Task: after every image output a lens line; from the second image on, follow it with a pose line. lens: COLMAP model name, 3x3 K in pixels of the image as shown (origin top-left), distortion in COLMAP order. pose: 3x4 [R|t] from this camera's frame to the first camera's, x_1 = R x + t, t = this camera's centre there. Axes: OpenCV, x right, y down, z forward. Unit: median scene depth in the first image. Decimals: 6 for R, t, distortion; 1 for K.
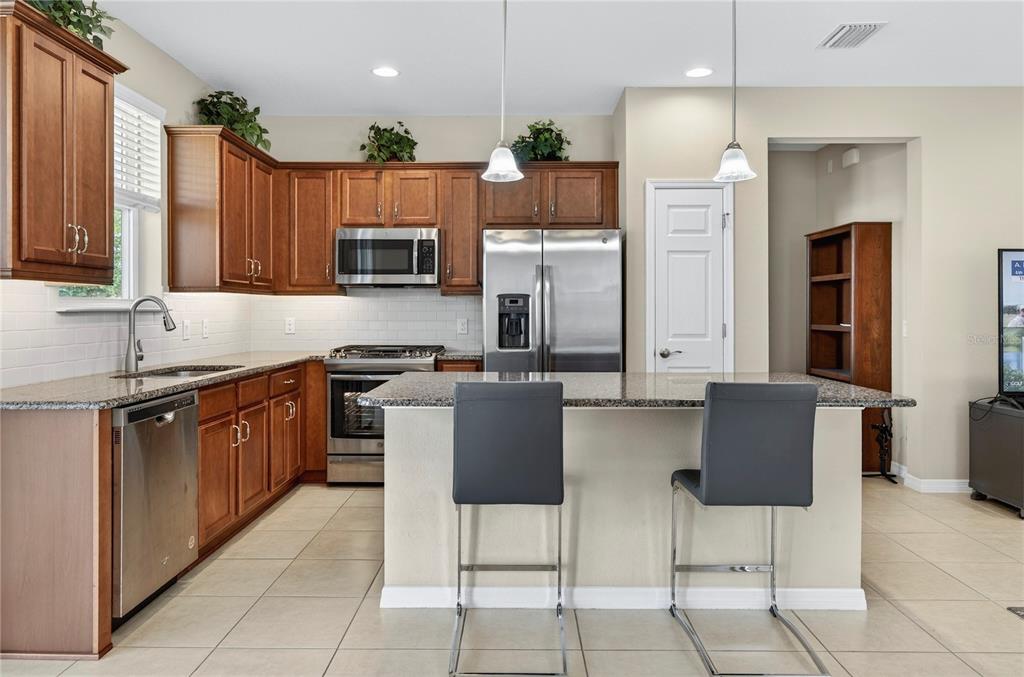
lens RADIAL K [[699.4, 0, 510.5], [0, 699.4, 311.2], [0, 0, 1]] dist [0.000078, 0.002052]
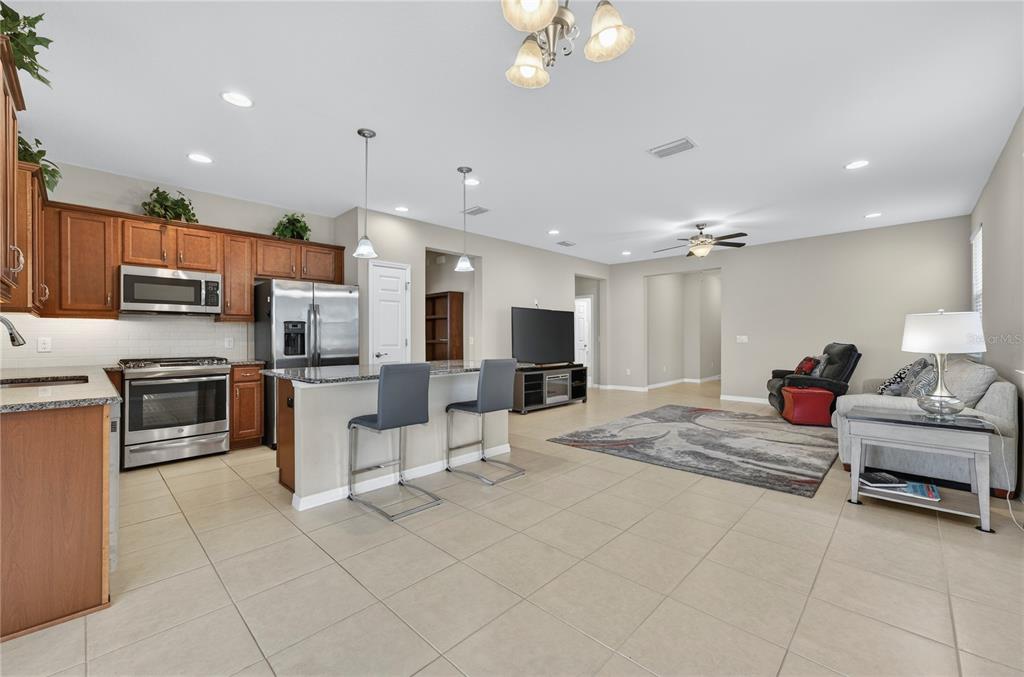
lens RADIAL K [[412.7, 0, 514.8], [0, 412.7, 332.7], [0, 0, 1]] dist [0.005717, 0.002127]
pose [[0.694083, 0.003600, 0.719886, -0.325897], [0.003441, 0.999959, -0.008319, 0.011529], [-0.719887, 0.008251, 0.694043, -0.018370]]
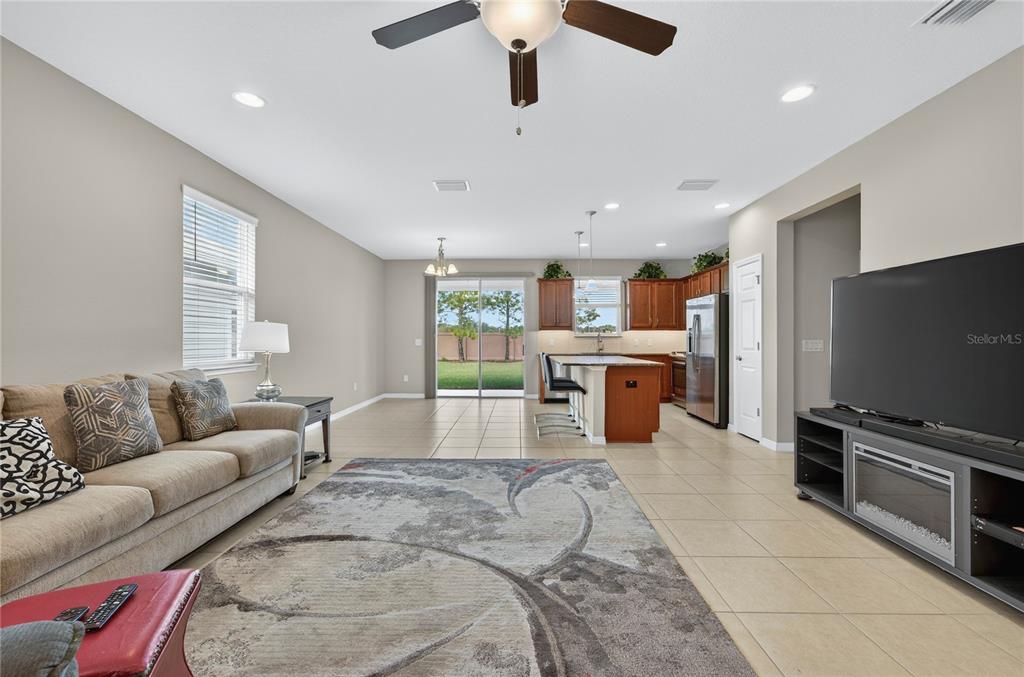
lens RADIAL K [[423.2, 0, 516.5], [0, 423.2, 338.1], [0, 0, 1]] dist [-0.011835, 0.008645]
pose [[-0.003233, -0.003930, -0.999987, 1.347754], [-0.000442, 0.999992, -0.003928, 0.013202], [0.999995, 0.000429, -0.003234, 0.444229]]
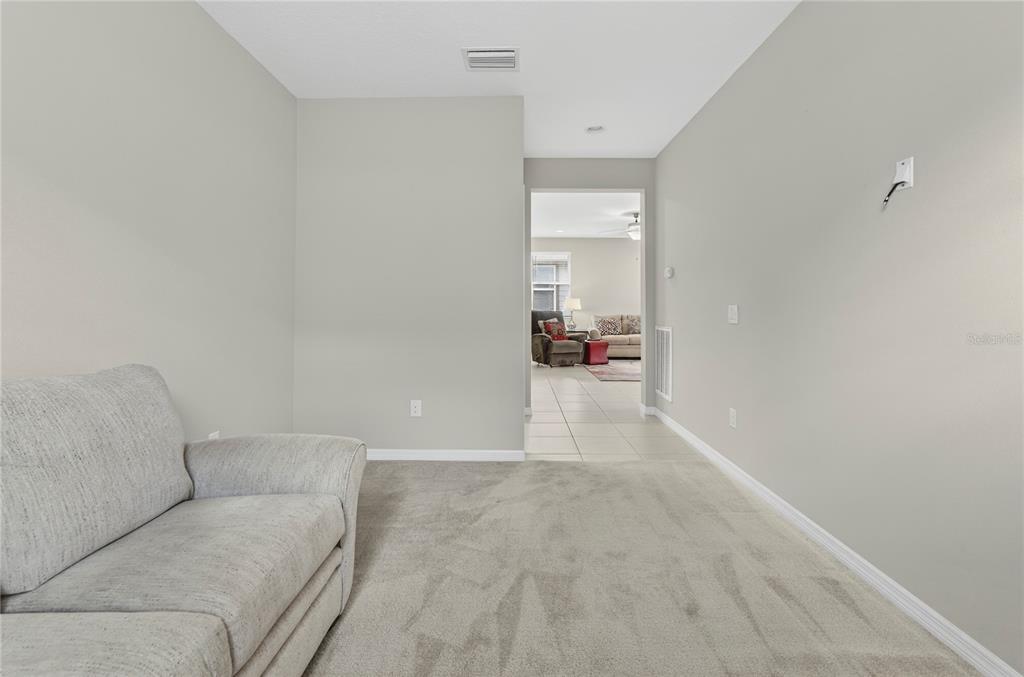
lens RADIAL K [[423.2, 0, 509.9], [0, 423.2, 296.9], [0, 0, 1]] dist [-0.011835, 0.008645]
pose [[-0.999994, -0.002401, -0.002479, 1.486860], [-0.002355, 0.999825, -0.018577, 0.011892], [0.002523, -0.018571, -0.999824, 2.043248]]
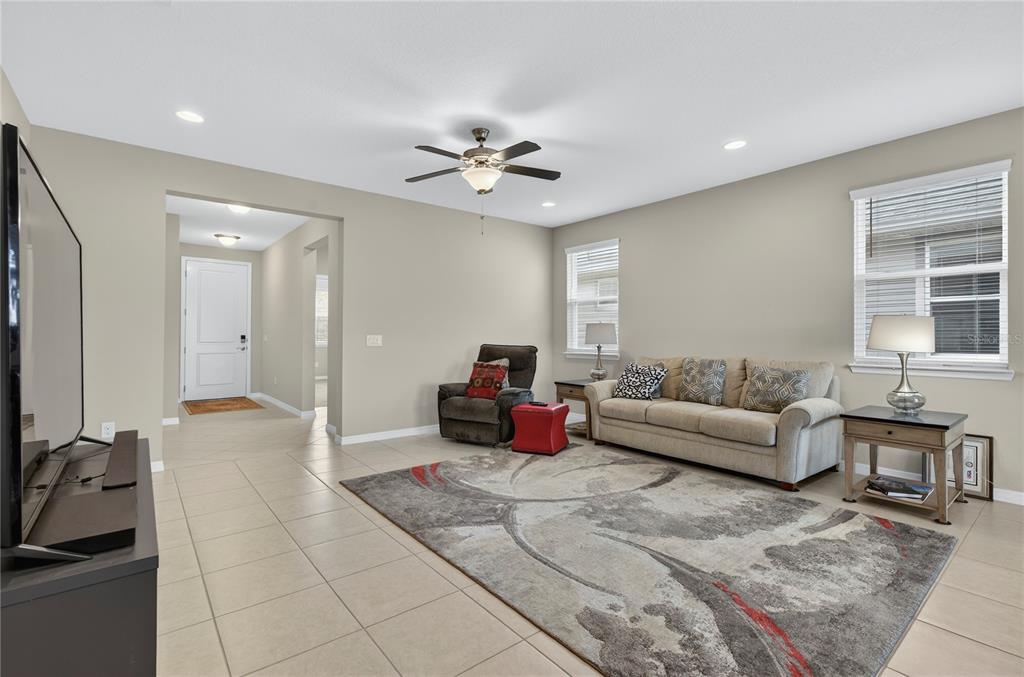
lens RADIAL K [[465.9, 0, 507.2], [0, 465.9, 327.6], [0, 0, 1]] dist [0.001429, 0.001394]
pose [[-0.620628, 0.012573, 0.784005, 0.349916], [-0.001712, 0.999847, -0.017390, 0.013511], [-0.784104, -0.012135, -0.620511, 0.903632]]
